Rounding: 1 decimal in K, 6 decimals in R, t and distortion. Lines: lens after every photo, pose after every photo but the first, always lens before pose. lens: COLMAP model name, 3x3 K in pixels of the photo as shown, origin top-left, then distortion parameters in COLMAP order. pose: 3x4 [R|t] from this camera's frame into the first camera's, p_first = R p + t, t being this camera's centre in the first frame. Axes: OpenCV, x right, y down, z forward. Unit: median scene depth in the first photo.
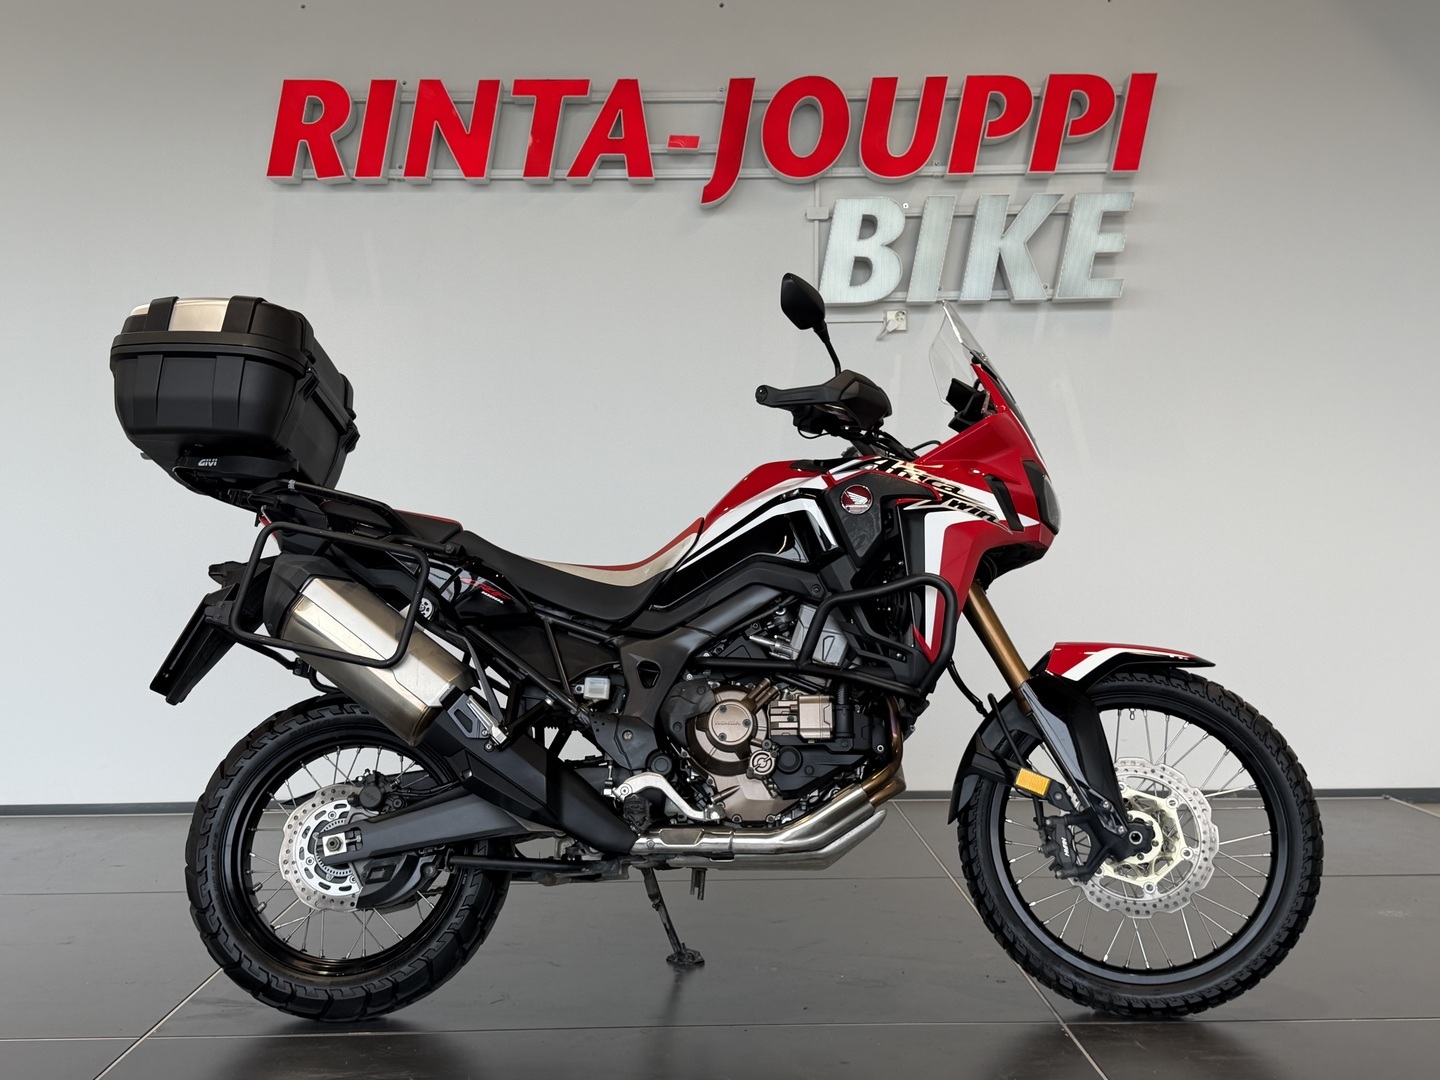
lens RADIAL K [[1509.9, 0, 713.7], [0, 1509.9, 539.4], [0, 0, 1]] dist [0.151526, 0.000000]
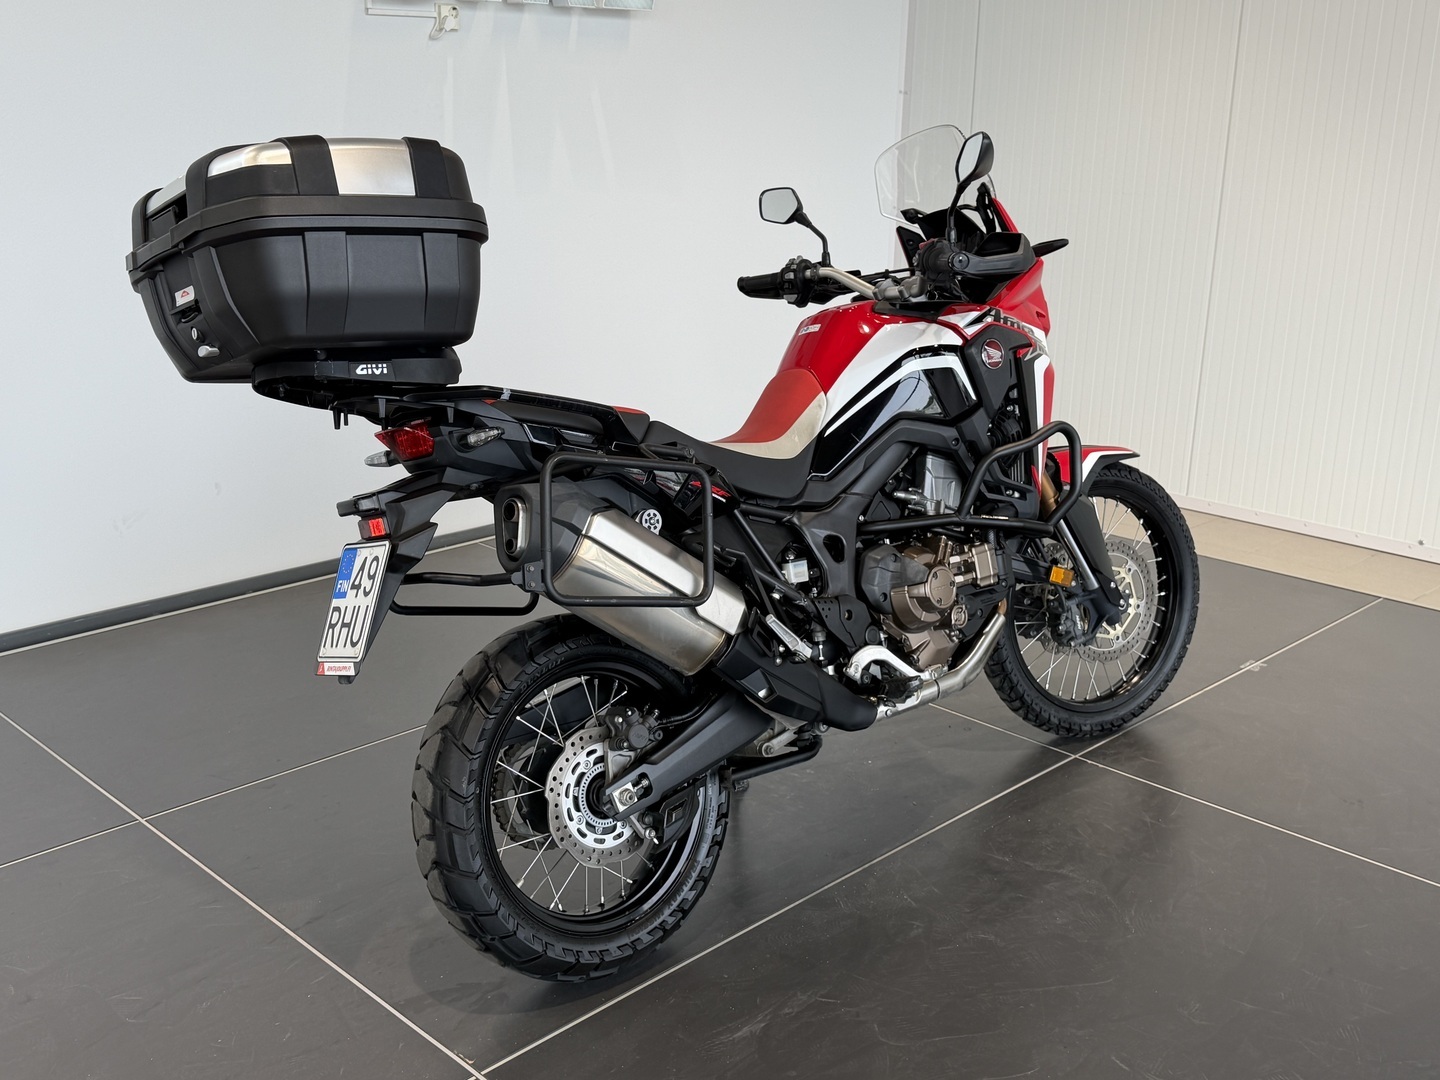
lens RADIAL K [[1509.9, 0, 722.0], [0, 1509.9, 538.2], [0, 0, 1]] dist [0.151526, 0.000000]
pose [[0.718987, -0.179519, 0.671439, -0.761970], [-0.020317, 0.960225, 0.278487, -0.191547], [-0.694726, -0.213870, 0.686742, 0.376583]]
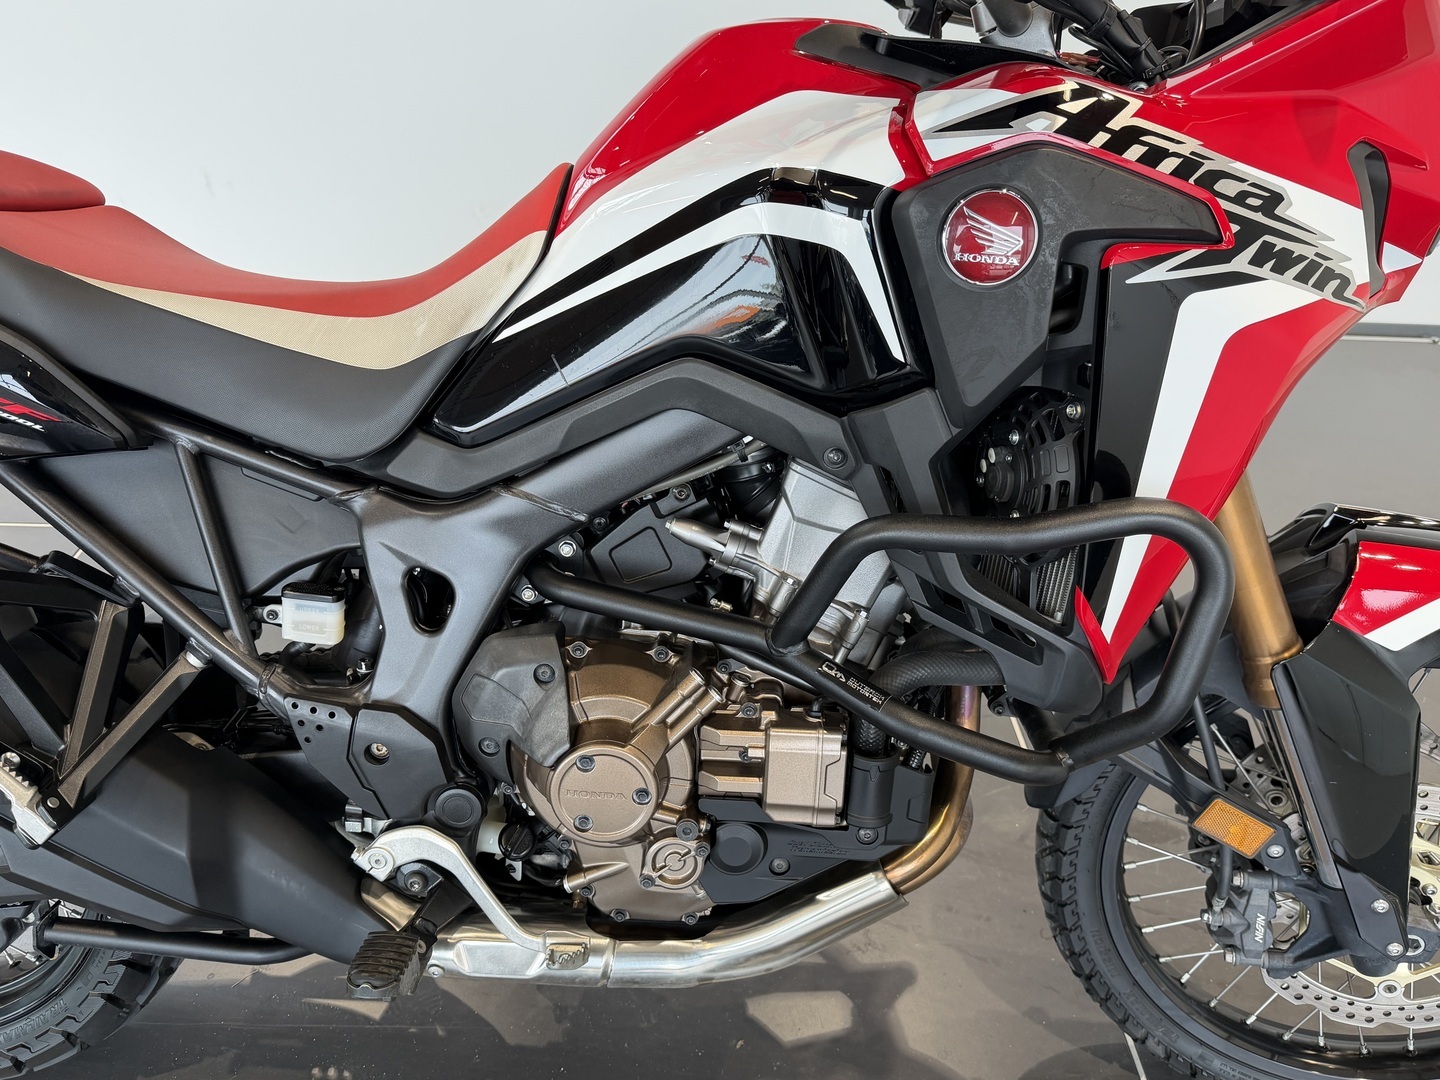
lens RADIAL K [[1083.5, 0, 710.4], [0, 1083.5, 551.2], [0, 0, 1]] dist [0.010430, -0.009230]
pose [[0.998883, 0.039761, 0.025529, 0.029434], [-0.047242, 0.829563, 0.556411, -0.098600], [0.000946, -0.556996, 0.830515, 0.755137]]
